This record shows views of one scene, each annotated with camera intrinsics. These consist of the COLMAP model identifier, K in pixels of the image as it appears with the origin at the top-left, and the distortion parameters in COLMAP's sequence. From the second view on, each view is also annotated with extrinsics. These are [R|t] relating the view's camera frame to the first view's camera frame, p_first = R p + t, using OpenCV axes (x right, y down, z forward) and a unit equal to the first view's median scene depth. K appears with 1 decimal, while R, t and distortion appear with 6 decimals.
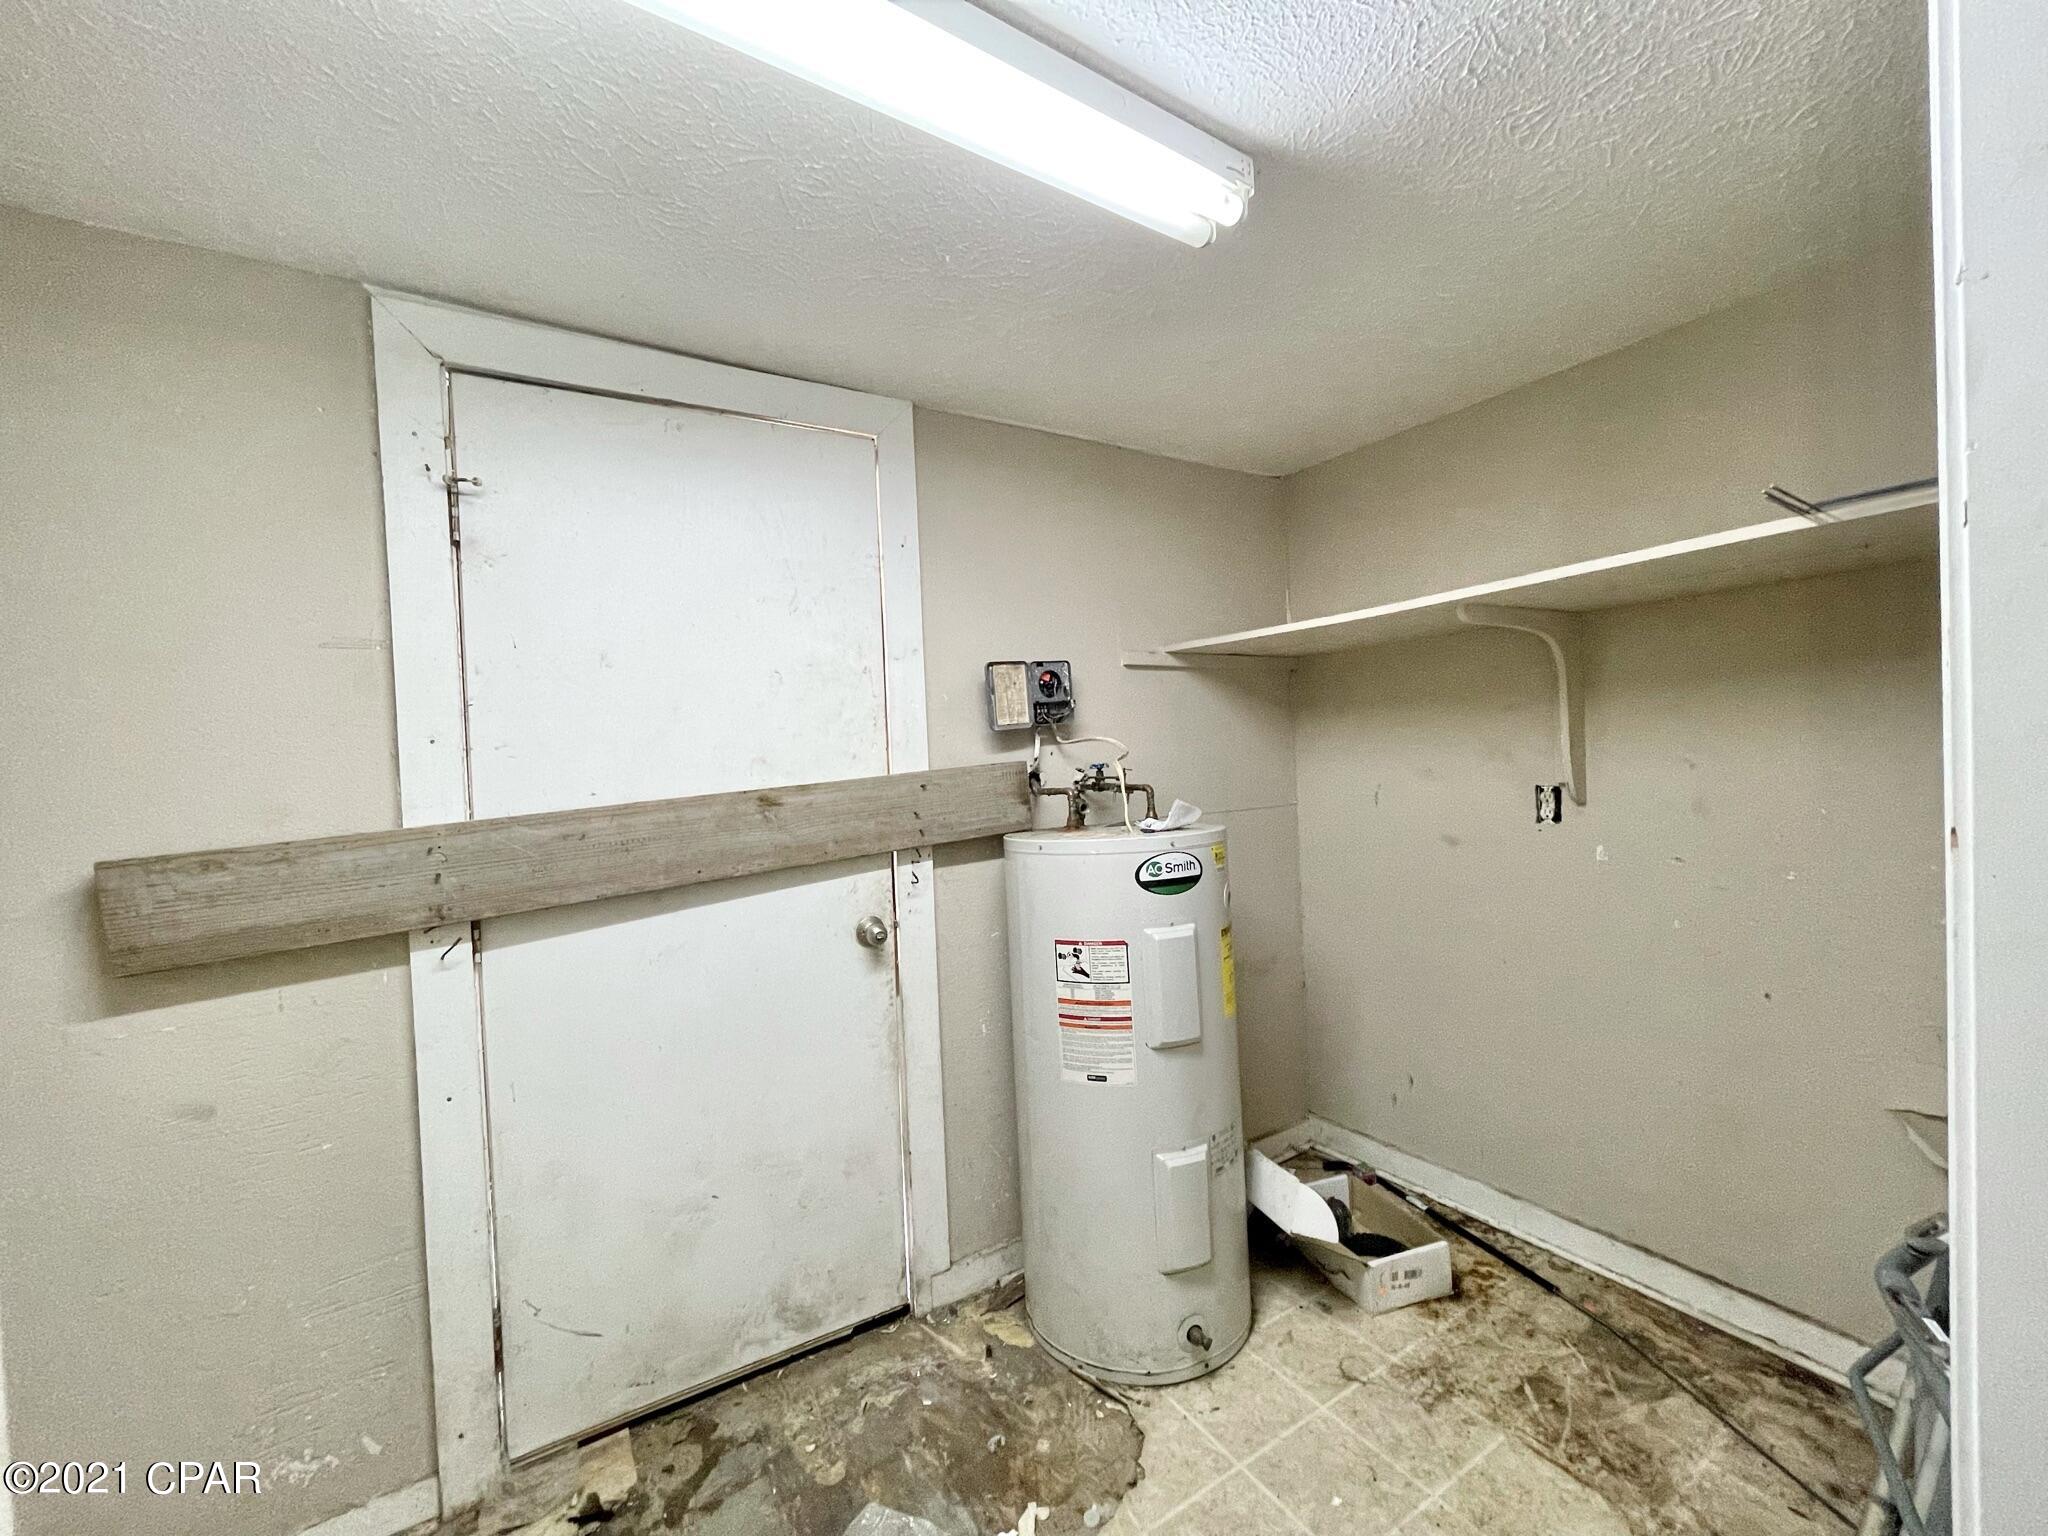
lens RADIAL K [[830.2, 0, 1022.8], [0, 830.2, 767.8], [0, 0, 1]] dist [-0.001713, 0.000709]
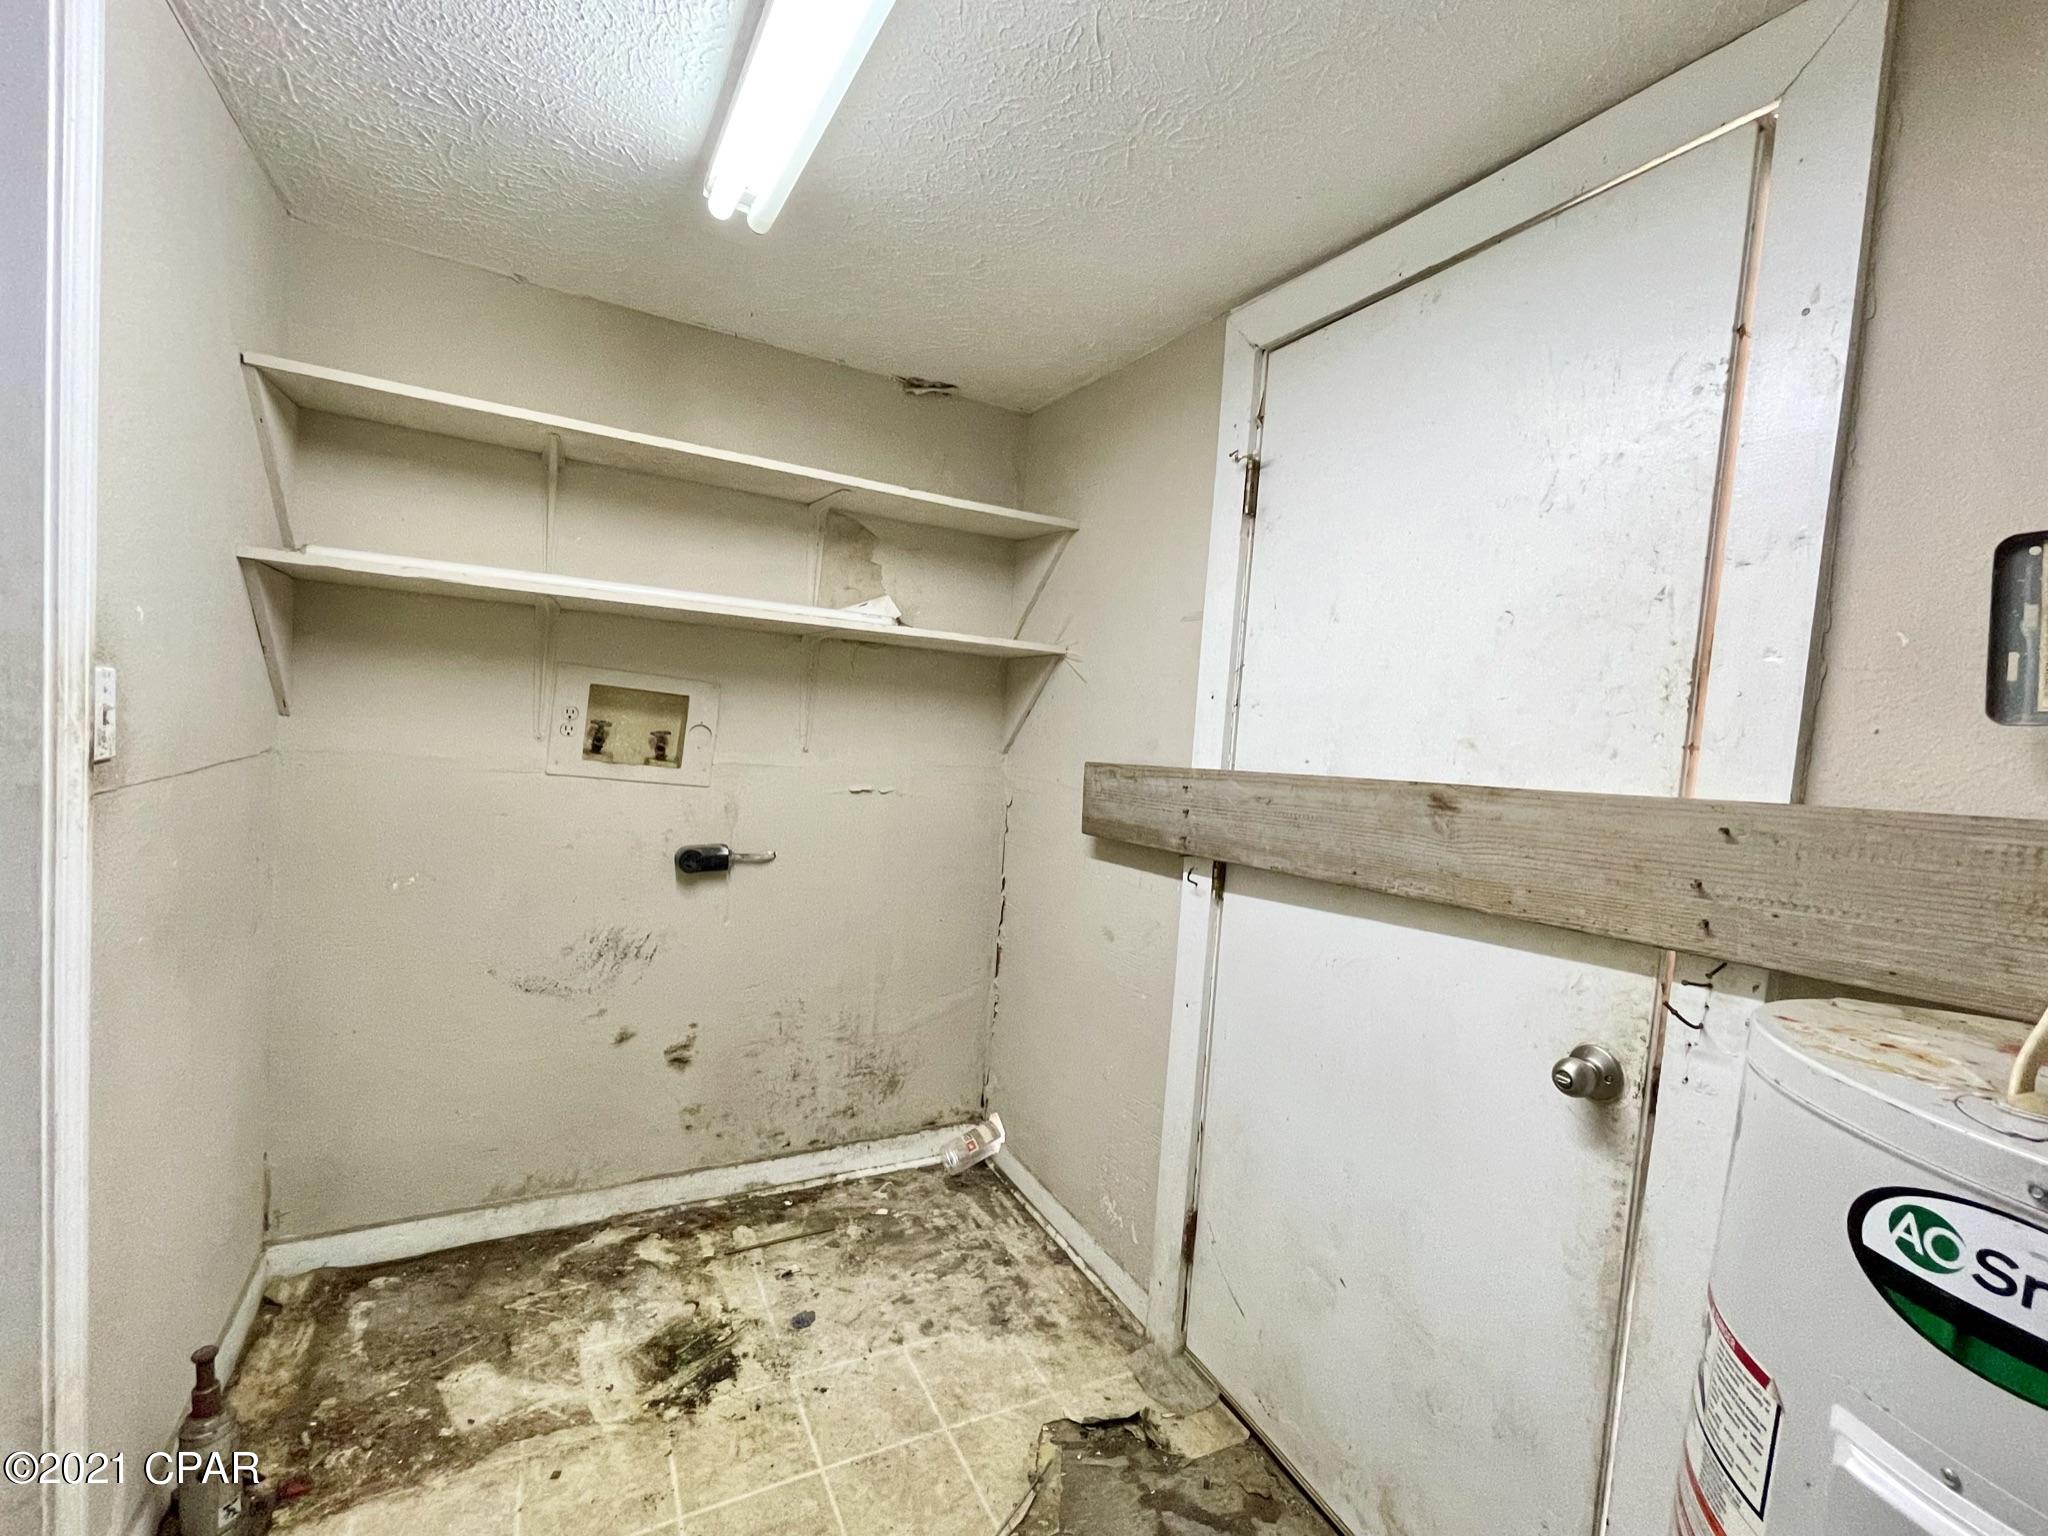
lens RADIAL K [[885.3, 0, 1022.4], [0, 885.3, 769.4], [0, 0, 1]] dist [-0.002773, -0.000183]
pose [[-0.086449, 0.096429, -0.991579, 0.472968], [-0.096211, 0.989844, 0.104648, -0.031389], [0.991600, 0.104448, -0.076293, 0.745411]]
